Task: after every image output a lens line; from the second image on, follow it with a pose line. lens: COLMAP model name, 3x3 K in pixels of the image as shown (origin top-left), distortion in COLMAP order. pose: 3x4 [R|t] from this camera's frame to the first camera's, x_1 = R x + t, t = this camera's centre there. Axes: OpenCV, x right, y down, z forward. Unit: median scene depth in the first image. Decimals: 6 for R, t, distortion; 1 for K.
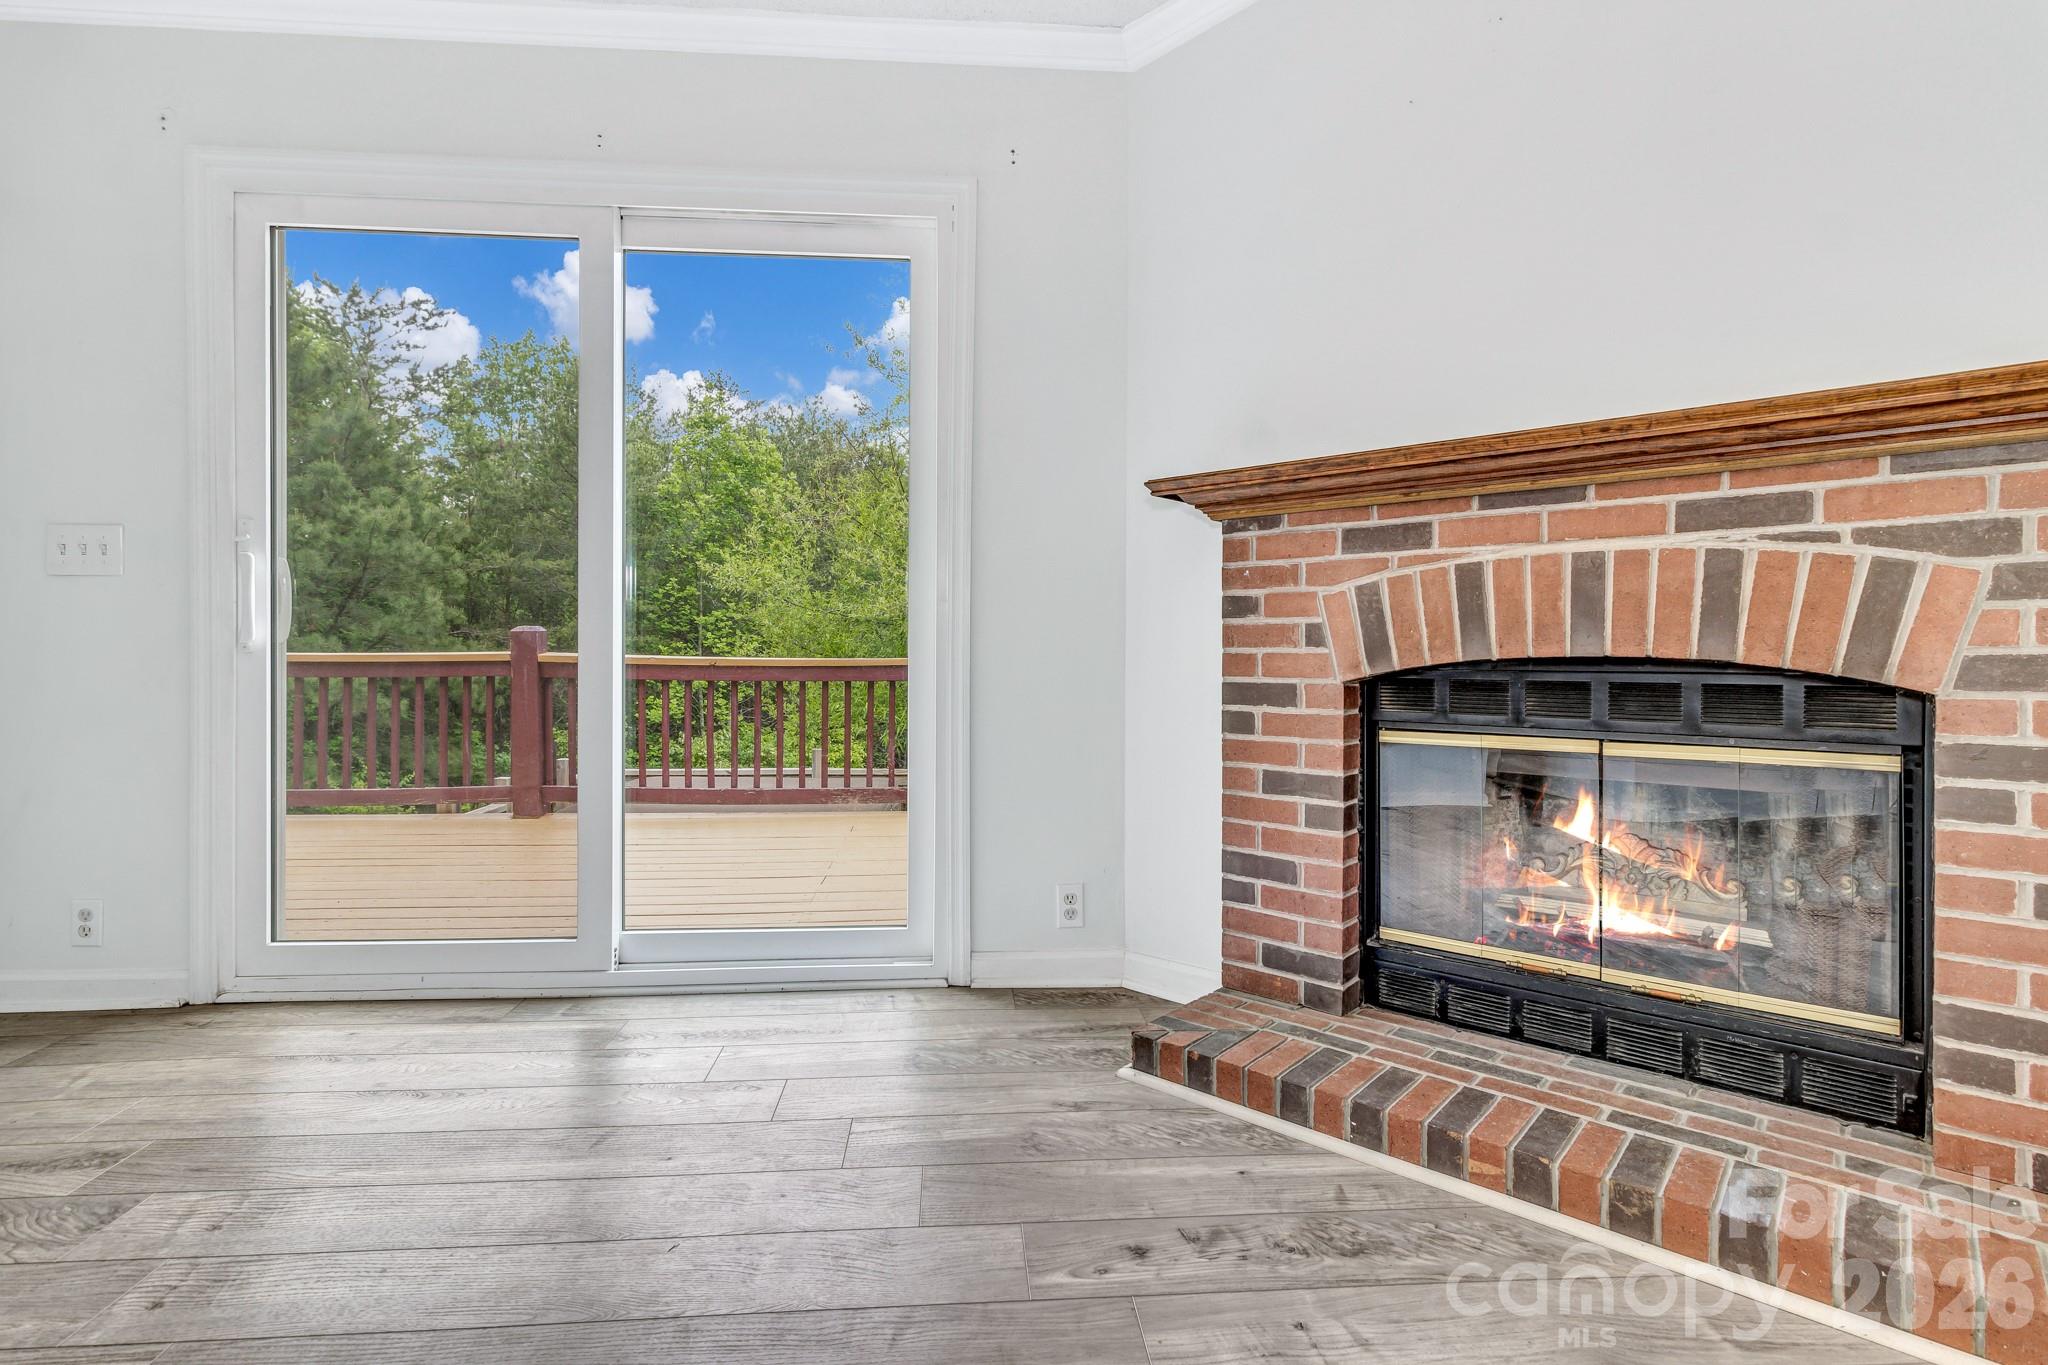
lens RADIAL K [[941.5, 0, 1055.6], [0, 941.5, 657.6], [0, 0, 1]] dist [0.003203, -0.000666]
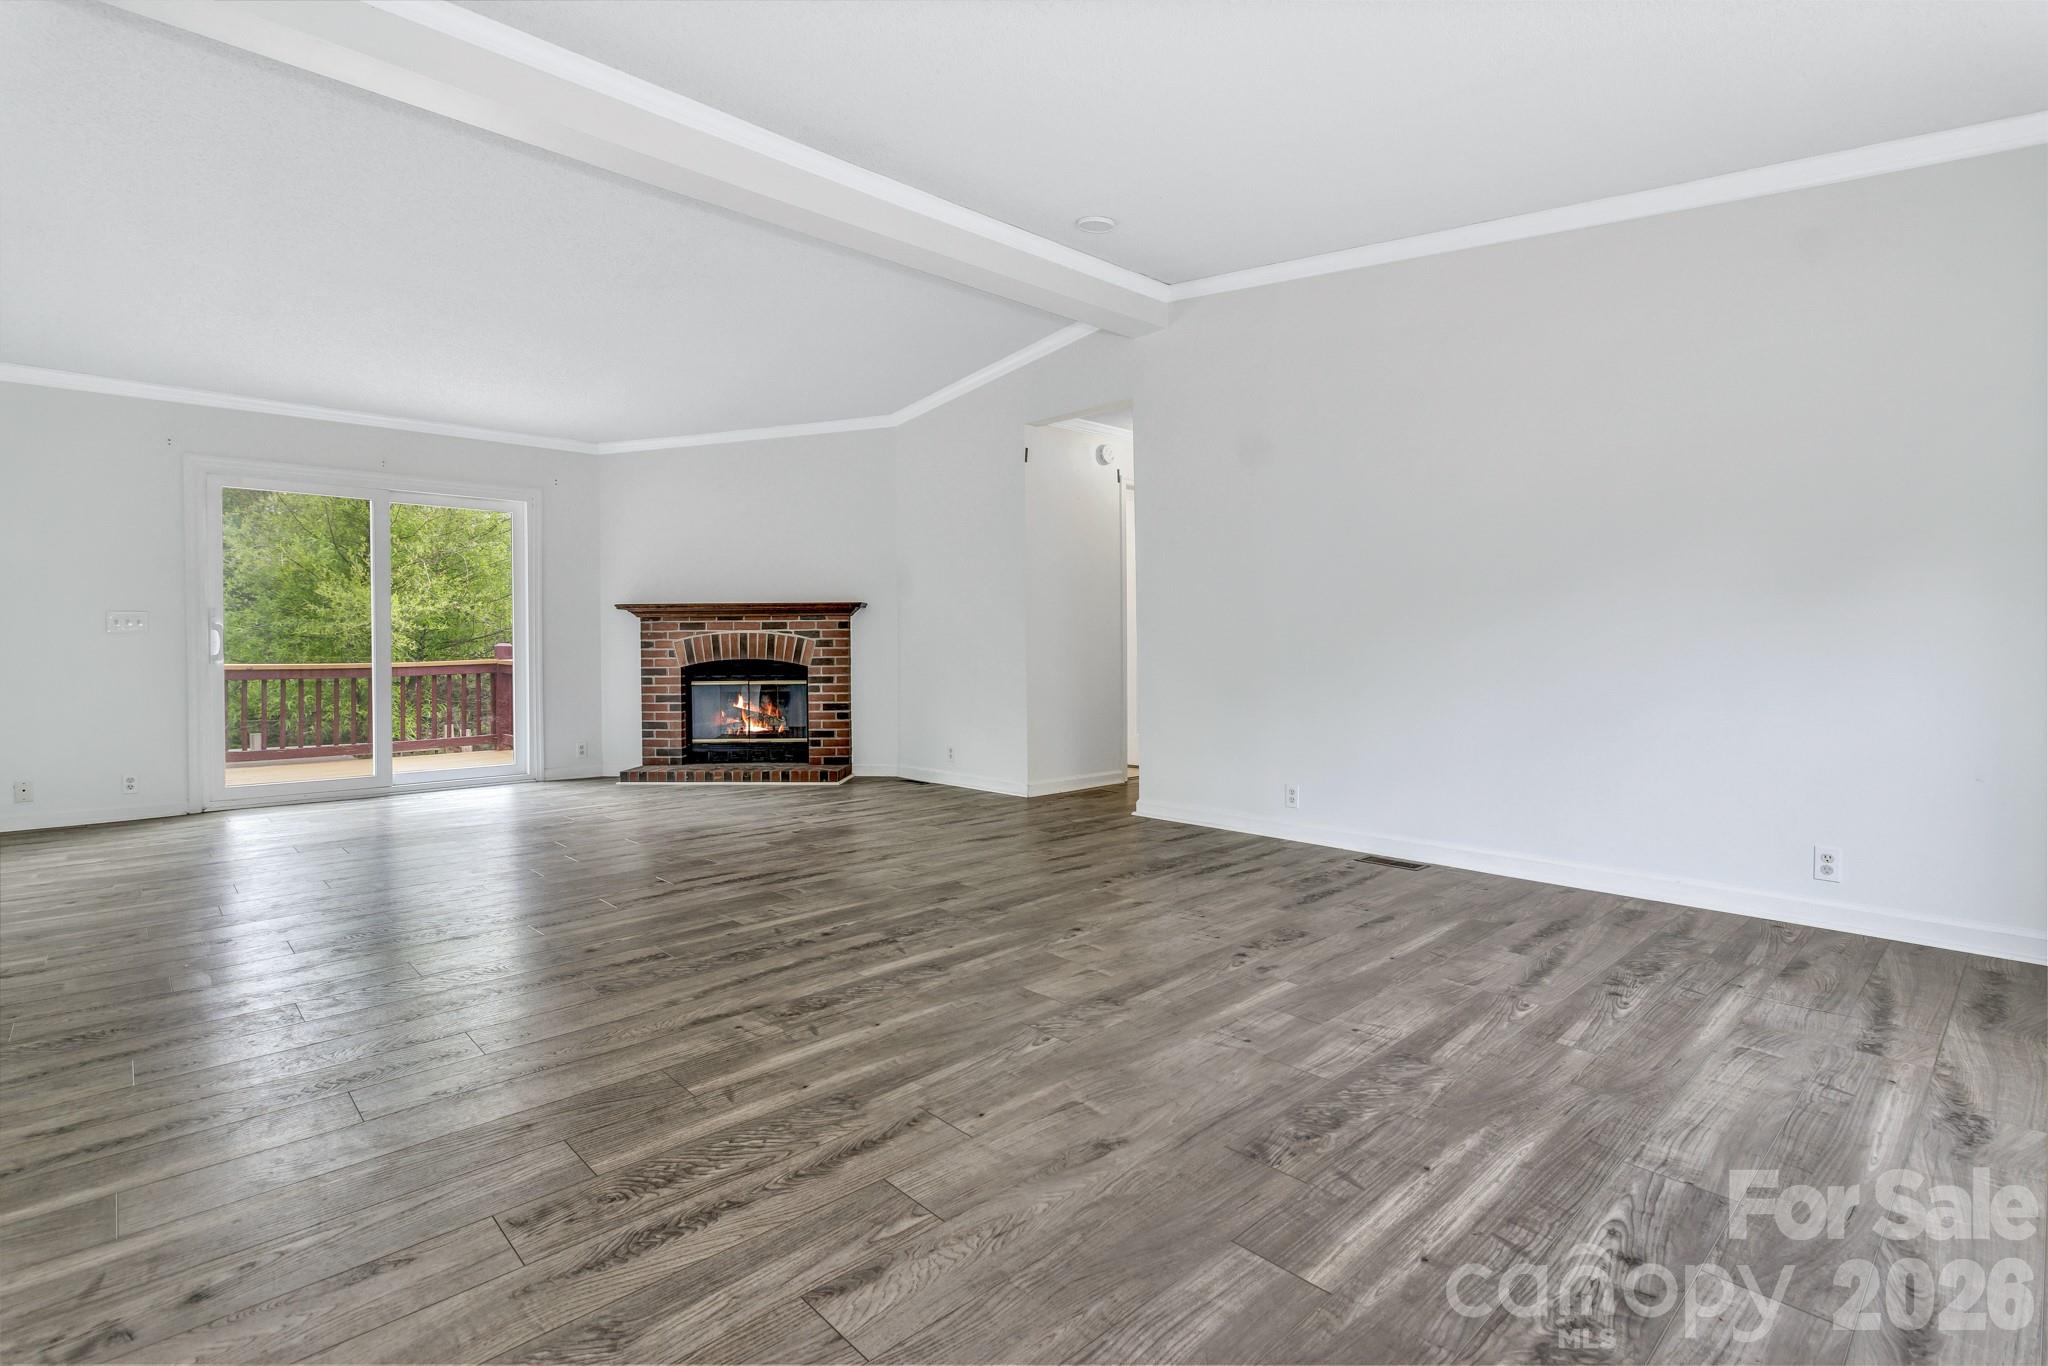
lens RADIAL K [[941.5, 0, 1017.0], [0, 941.5, 657.8], [0, 0, 1]] dist [0.003203, -0.000666]
pose [[0.780263, -0.013184, 0.625312, -0.873980], [0.011728, 0.999910, 0.006447, -0.016746], [-0.625341, 0.002303, 0.780348, -2.417284]]
